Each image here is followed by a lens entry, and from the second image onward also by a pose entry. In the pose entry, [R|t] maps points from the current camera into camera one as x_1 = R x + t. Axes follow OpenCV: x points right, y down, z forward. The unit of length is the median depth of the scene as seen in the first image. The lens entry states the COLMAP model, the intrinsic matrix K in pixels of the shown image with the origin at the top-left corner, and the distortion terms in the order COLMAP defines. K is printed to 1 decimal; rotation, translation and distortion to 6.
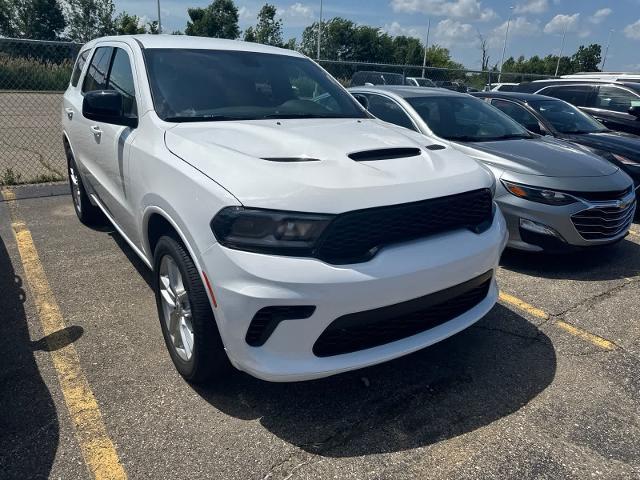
lens RADIAL K [[455.8, 0, 326.9], [0, 455.8, 238.6], [0, 0, 1]] dist [0.003209, -0.002741]
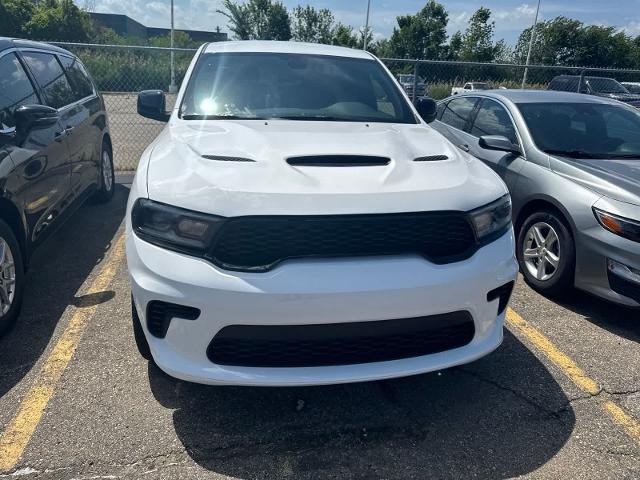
lens RADIAL K [[455.8, 0, 326.9], [0, 455.8, 238.6], [0, 0, 1]] dist [0.003209, -0.002741]
pose [[0.911027, 0.133431, -0.390161, 0.331551], [-0.137932, 0.990303, 0.016602, -0.031114], [0.388592, 0.038691, 0.920597, 0.114948]]
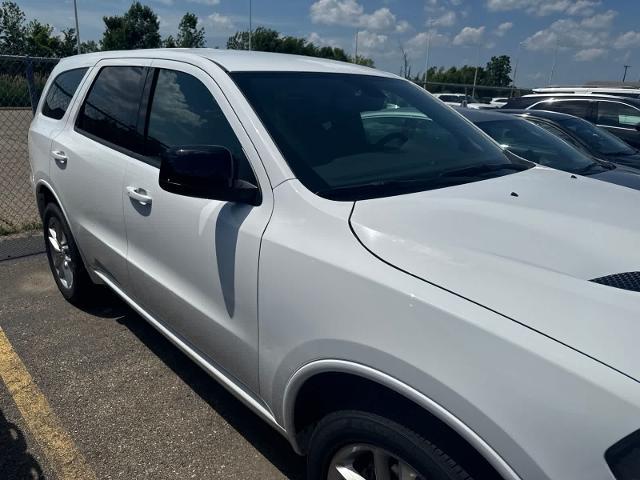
lens RADIAL K [[458.5, 0, 320.0], [0, 458.5, 240.0], [0, 0, 1]] dist [-0.001857, -0.001432]
pose [[0.989661, -0.051916, 0.133697, -0.342483], [0.054370, 0.998412, -0.014767, -0.149969], [-0.132718, 0.021883, 0.990912, 0.319945]]
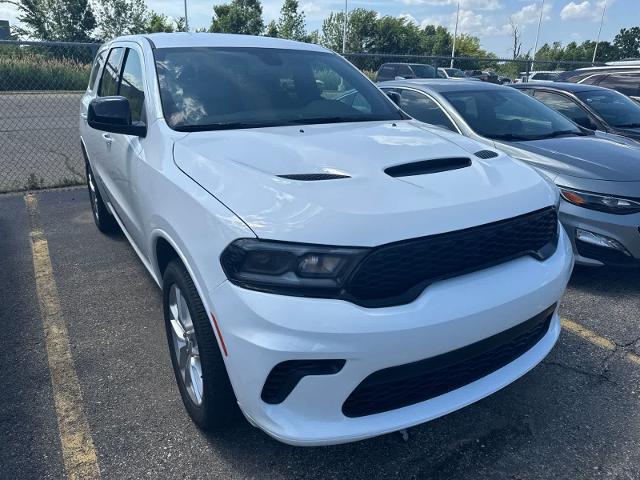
lens RADIAL K [[457.0, 0, 318.8], [0, 457.0, 236.1], [0, 0, 1]] dist [0.001962, -0.000829]
pose [[0.997280, -0.000739, -0.073698, -0.007170], [0.001347, 0.999966, 0.008190, -0.045324], [0.073690, -0.008267, 0.997247, 0.102469]]
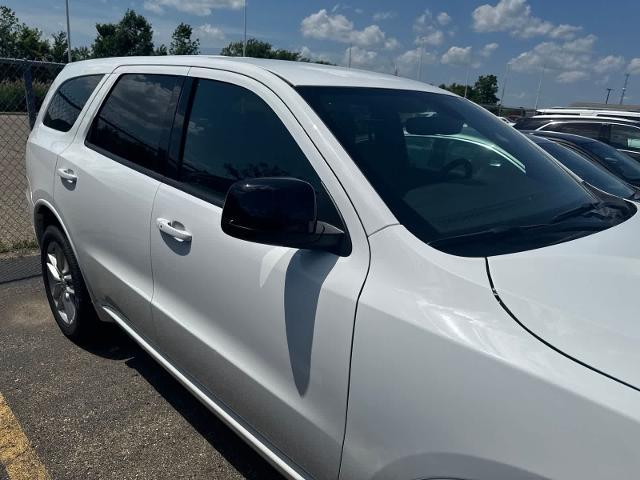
lens RADIAL K [[457.9, 0, 325.0], [0, 457.9, 240.0], [0, 0, 1]] dist [0.001156, -0.004753]
pose [[0.984741, -0.030246, 0.171379, -0.425107], [0.037582, 0.998504, -0.039726, -0.197566], [-0.169921, 0.045561, 0.984404, 0.440506]]
